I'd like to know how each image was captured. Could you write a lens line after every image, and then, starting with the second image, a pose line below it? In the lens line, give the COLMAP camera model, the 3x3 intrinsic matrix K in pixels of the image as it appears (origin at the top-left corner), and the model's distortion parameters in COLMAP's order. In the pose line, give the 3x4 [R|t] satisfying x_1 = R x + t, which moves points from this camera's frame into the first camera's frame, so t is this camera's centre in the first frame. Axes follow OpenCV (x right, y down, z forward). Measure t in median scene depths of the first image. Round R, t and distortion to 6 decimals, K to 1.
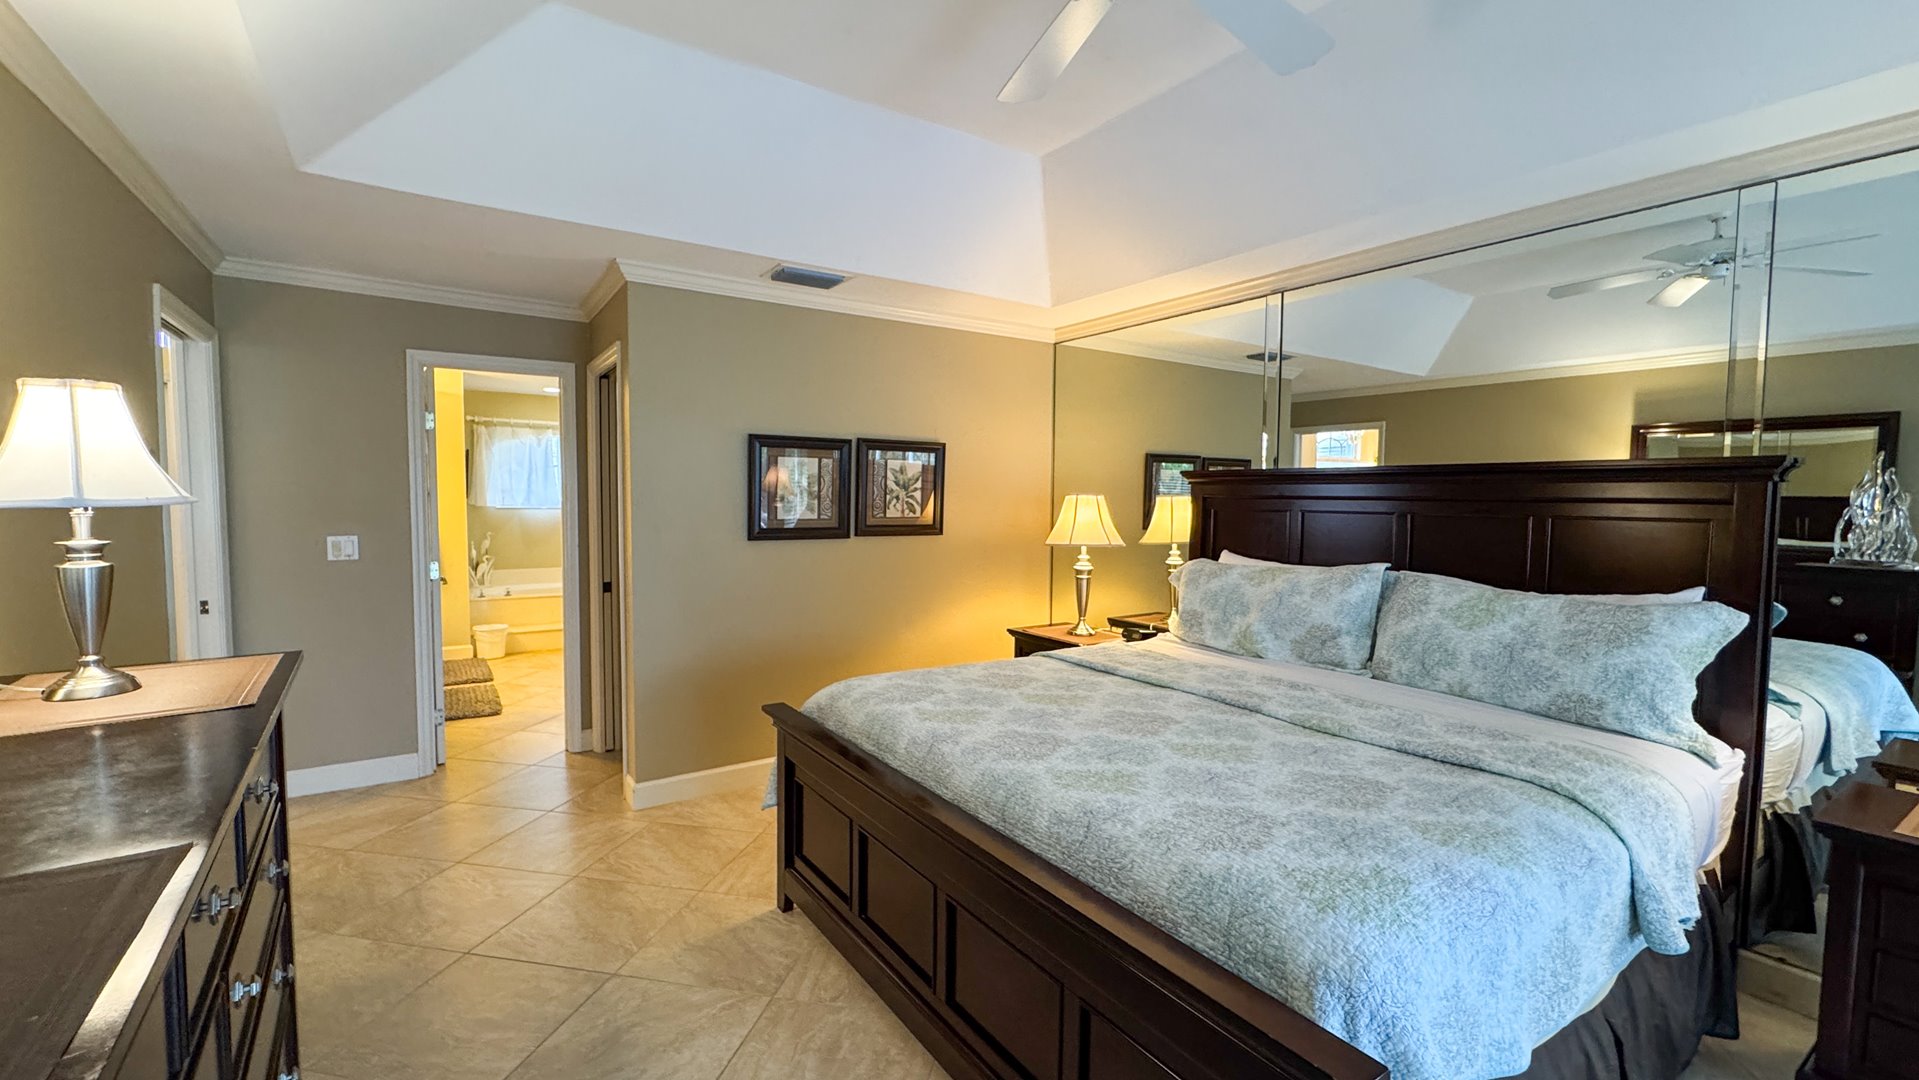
lens RADIAL K [[772.5, 0, 959.5], [0, 772.5, 540.0], [0, 0, 1]] dist [0.000543, 0.000055]
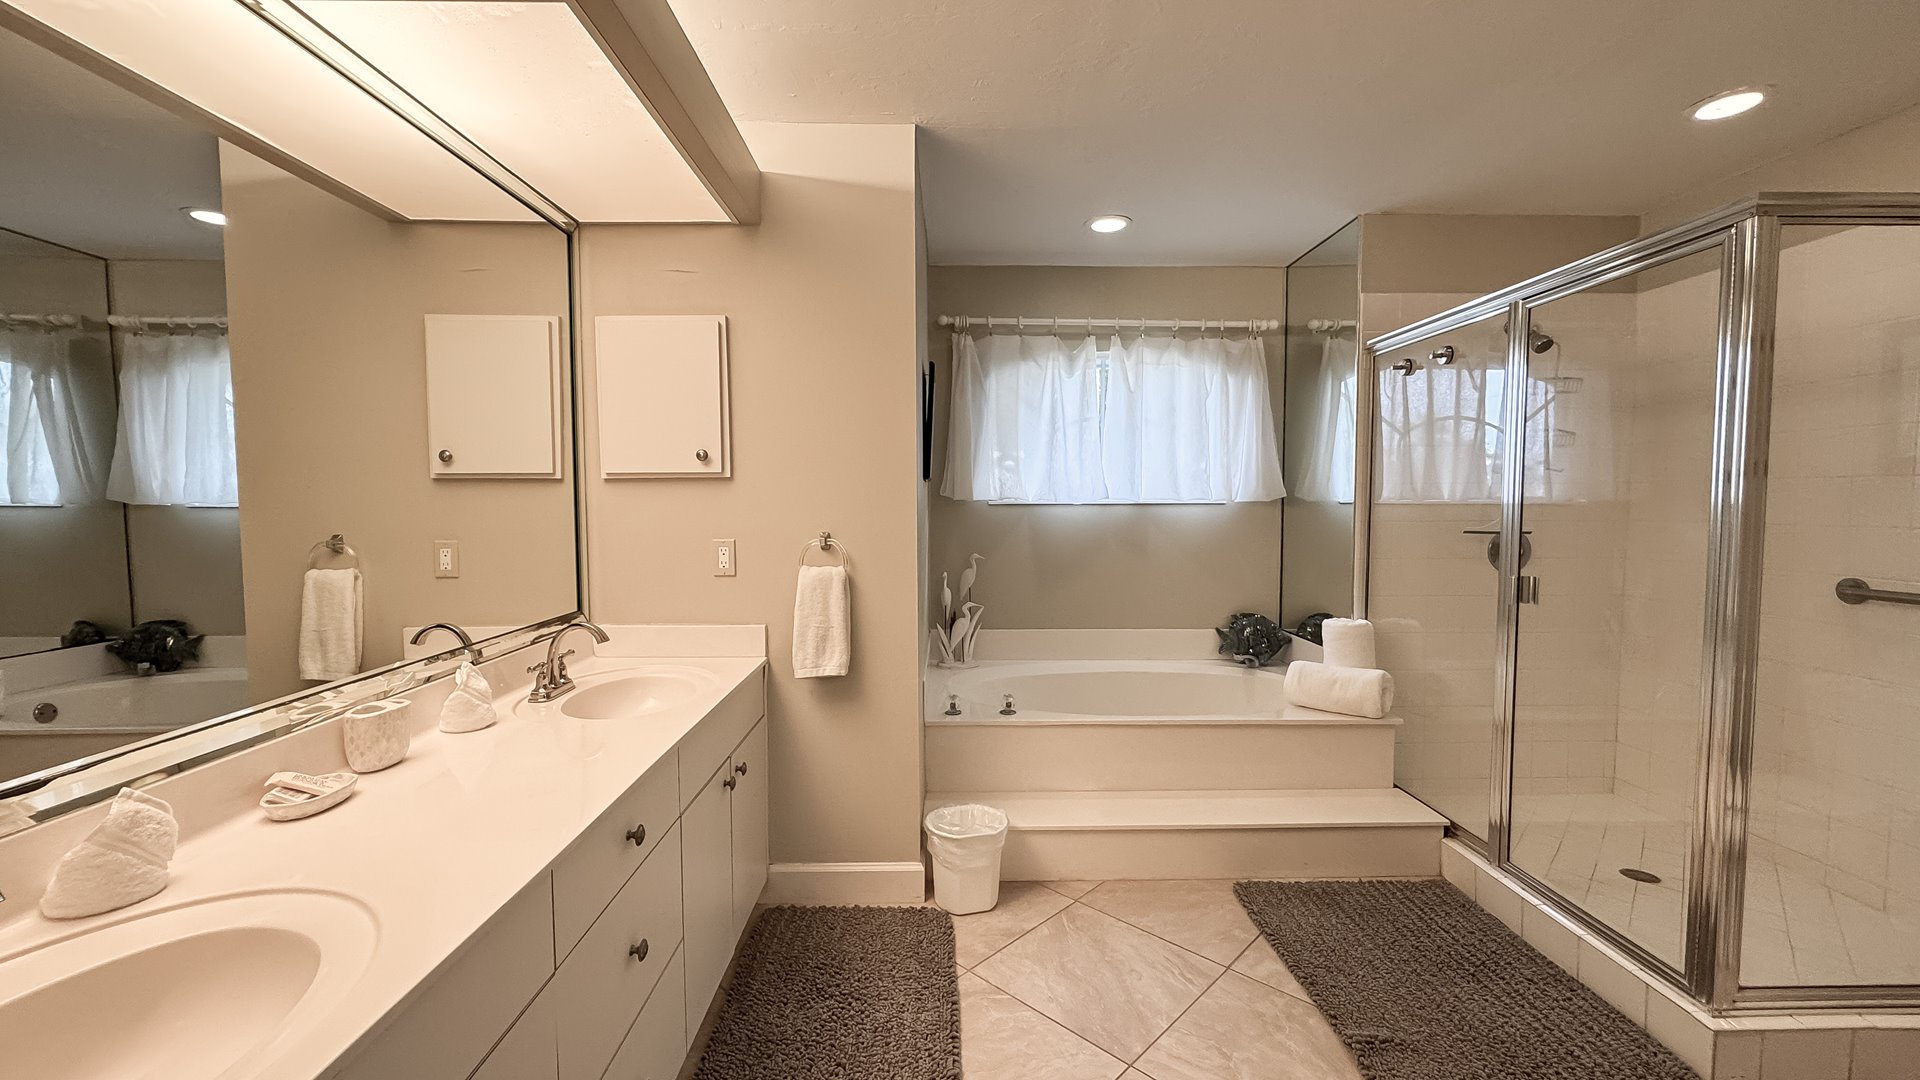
lens RADIAL K [[772.9, 0, 960.0], [0, 772.9, 540.0], [0, 0, 1]] dist [0.000543, 0.000055]
pose [[0.838760, 0.005885, -0.544469, -0.249905], [-0.025889, 0.999242, -0.029082, -0.003559], [0.543885, 0.038489, 0.838276, 0.417081]]
